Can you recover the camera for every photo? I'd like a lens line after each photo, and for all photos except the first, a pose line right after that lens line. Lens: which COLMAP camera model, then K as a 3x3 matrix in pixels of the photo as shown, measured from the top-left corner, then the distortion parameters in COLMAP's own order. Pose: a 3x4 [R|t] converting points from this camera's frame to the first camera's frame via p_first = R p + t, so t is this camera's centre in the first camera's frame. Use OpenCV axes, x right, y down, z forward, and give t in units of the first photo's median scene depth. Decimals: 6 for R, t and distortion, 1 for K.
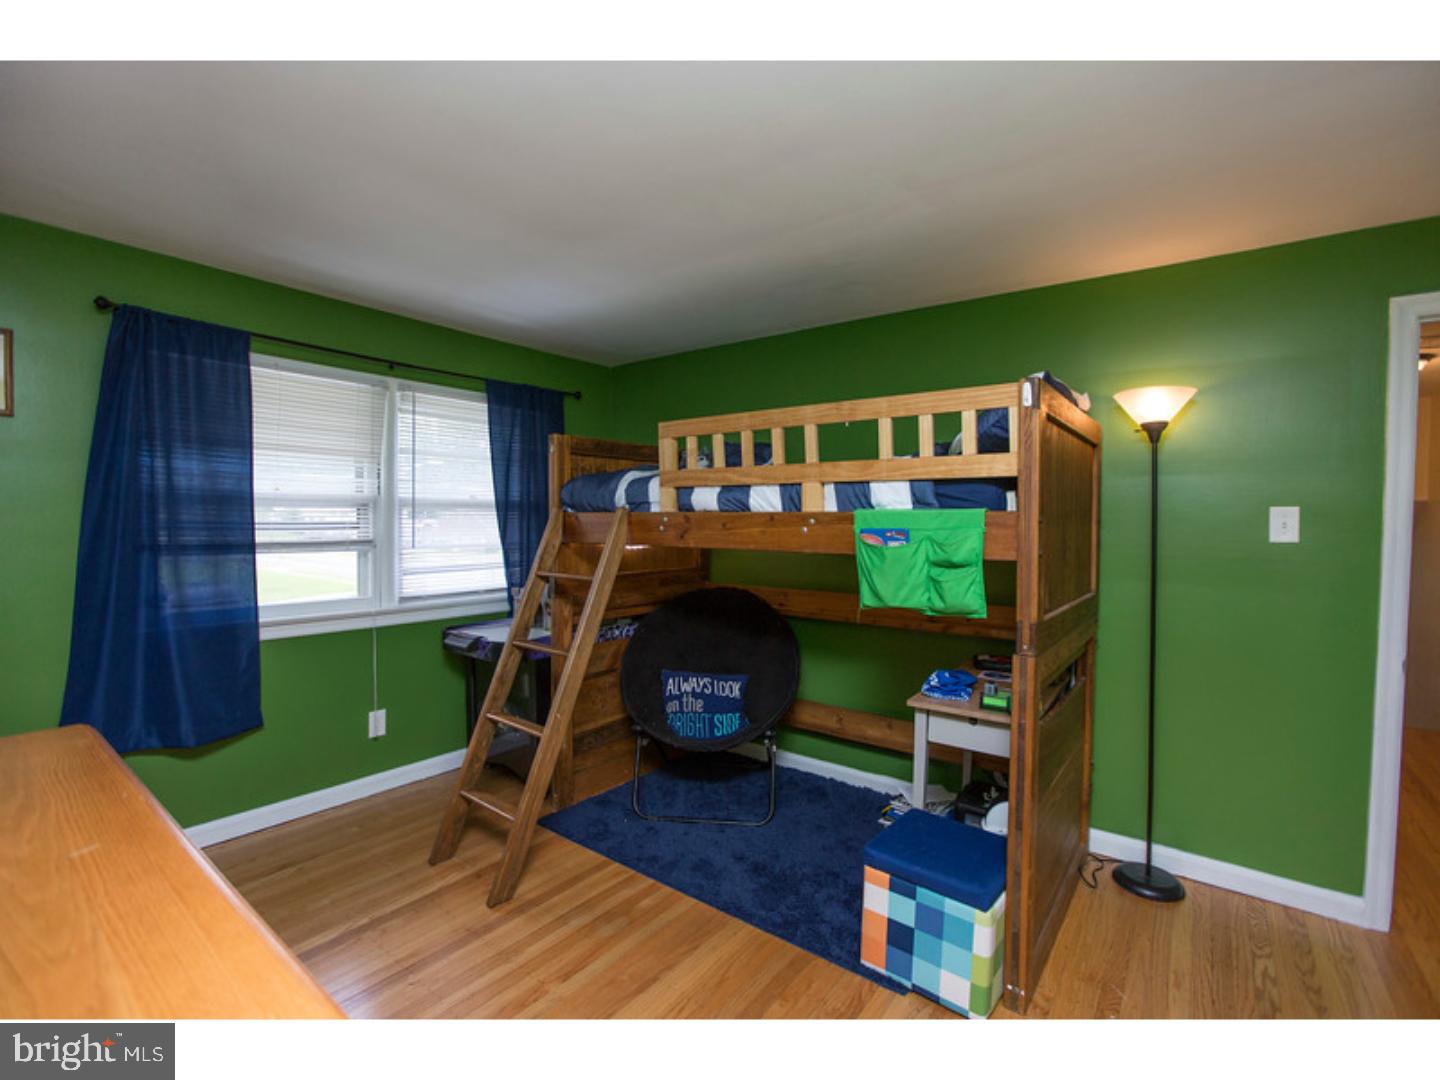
lens RADIAL K [[650.7, 0, 705.4], [0, 650.7, 540.8], [0, 0, 1]] dist [-0.017102, 0.000254]
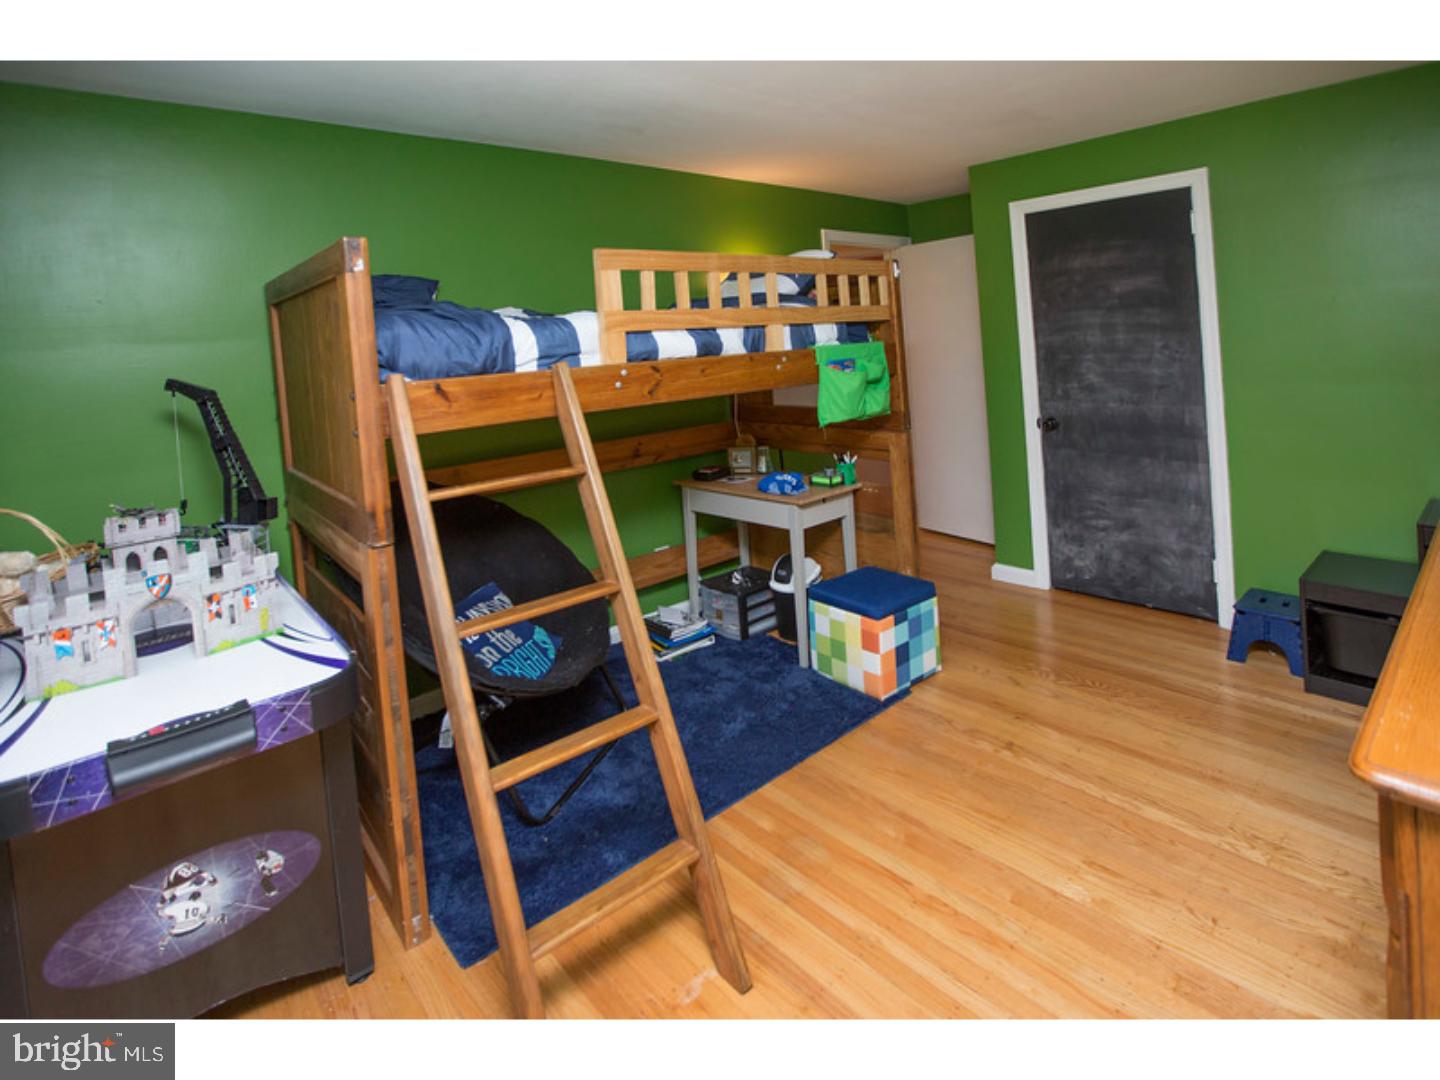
lens RADIAL K [[648.9, 0, 724.7], [0, 648.9, 373.2], [0, 0, 1]] dist [0.001303, 0.000323]
pose [[0.257958, -0.047884, 0.964969, -0.925958], [0.118094, 0.992845, 0.017698, -0.037096], [-0.958911, 0.109392, 0.261768, 0.797514]]
